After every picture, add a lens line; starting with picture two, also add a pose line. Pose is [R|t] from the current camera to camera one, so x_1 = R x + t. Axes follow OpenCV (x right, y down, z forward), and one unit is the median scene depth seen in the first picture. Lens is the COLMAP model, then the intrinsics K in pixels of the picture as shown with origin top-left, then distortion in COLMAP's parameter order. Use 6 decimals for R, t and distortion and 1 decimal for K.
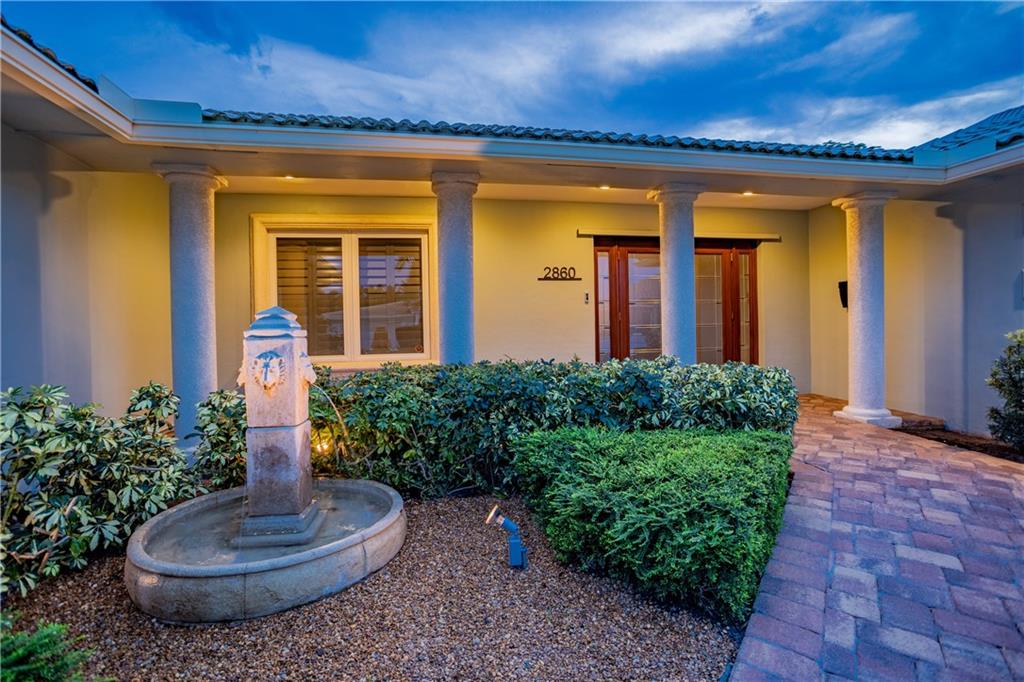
lens RADIAL K [[491.0, 0, 511.3], [0, 491.0, 331.3], [0, 0, 1]] dist [-0.042311, 0.024782]
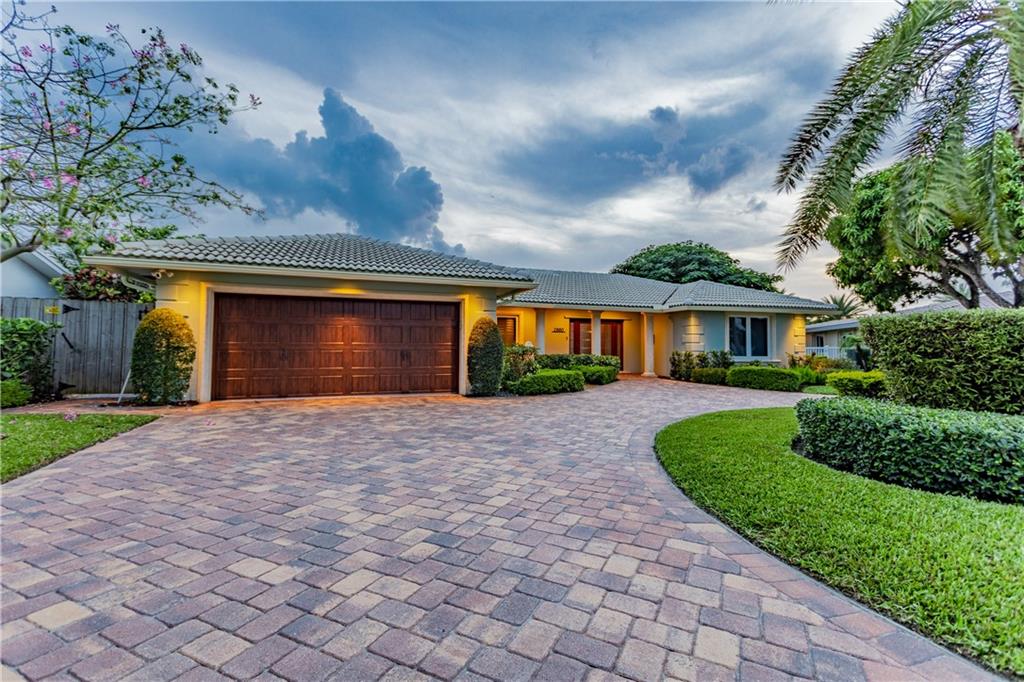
lens RADIAL K [[484.8, 0, 503.7], [0, 484.8, 336.3], [0, 0, 1]] dist [0.085618, 0.000013]
pose [[0.988793, 0.029529, 0.146346, -1.165716], [-0.023027, 0.998680, -0.045923, 0.115174], [-0.147509, 0.042038, 0.988167, -3.315258]]
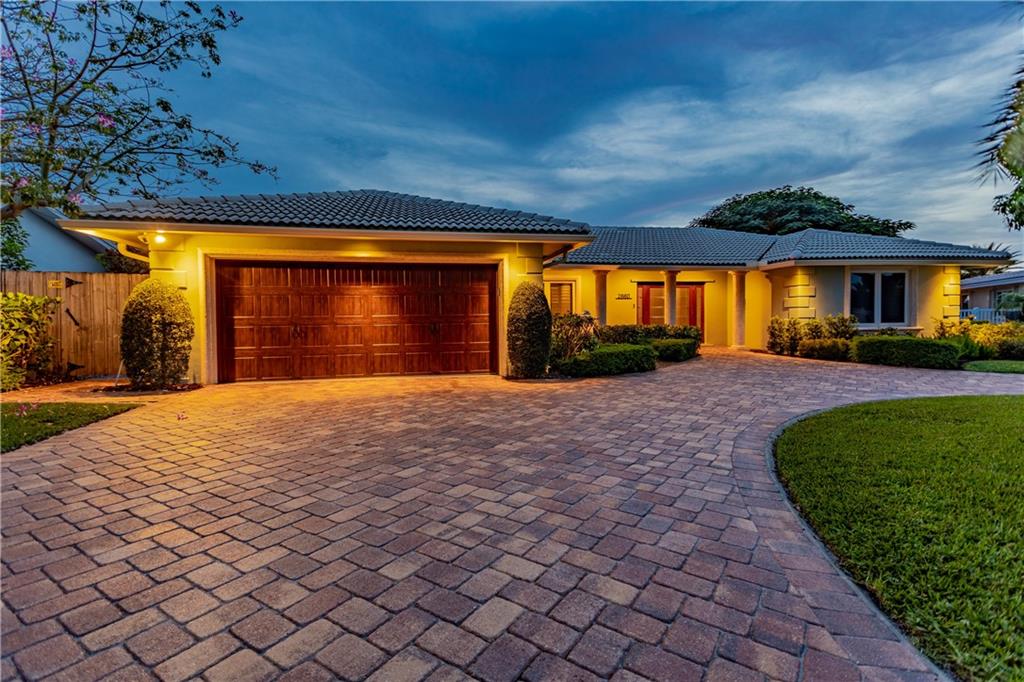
lens RADIAL K [[500.8, 0, 491.4], [0, 500.8, 337.0], [0, 0, 1]] dist [0.071079, -0.000477]
pose [[0.999962, 0.008749, 0.000347, -1.022260], [-0.008753, 0.999836, 0.015853, 0.103783], [-0.000209, -0.015855, 0.999874, -2.837212]]
